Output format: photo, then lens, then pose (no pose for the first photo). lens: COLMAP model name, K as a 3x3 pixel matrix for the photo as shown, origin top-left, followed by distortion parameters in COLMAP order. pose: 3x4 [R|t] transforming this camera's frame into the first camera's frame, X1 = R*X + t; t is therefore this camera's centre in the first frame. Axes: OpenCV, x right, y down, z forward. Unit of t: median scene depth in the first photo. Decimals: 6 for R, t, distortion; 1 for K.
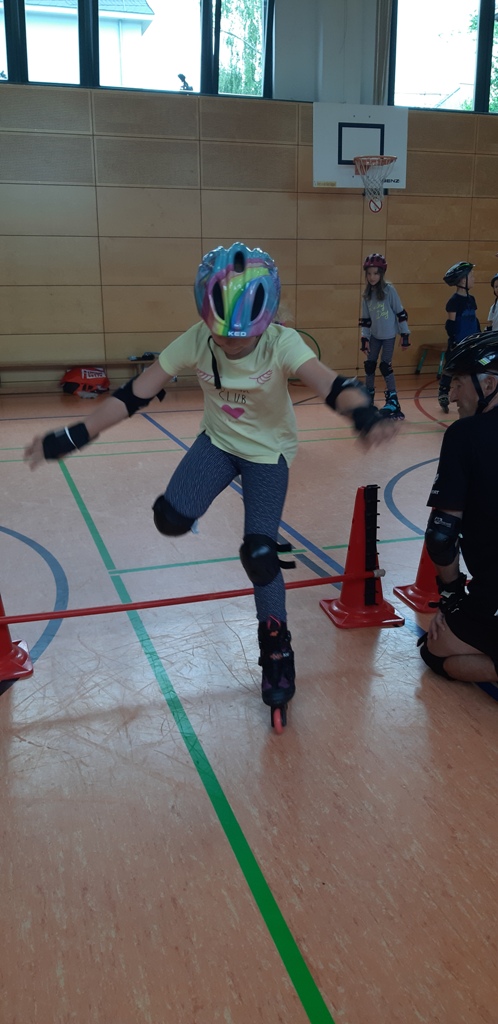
lens RADIAL K [[809.2, 0, 249.0], [0, 809.2, 512.0], [0, 0, 1]] dist [0.001830, -0.006677]
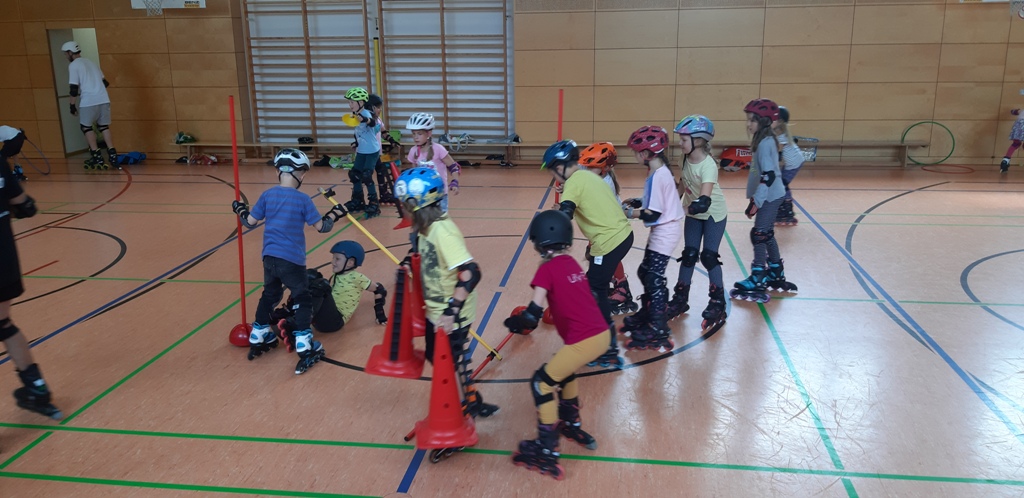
lens RADIAL K [[809.2, 0, 512.0], [0, 809.2, 249.0], [0, 0, 1]] dist [0.001830, -0.006677]
pose [[0.899975, 0.106701, -0.422681, 0.029549], [-0.112582, 0.993580, 0.011107, 0.004806], [0.421153, 0.037590, 0.906210, -0.290471]]
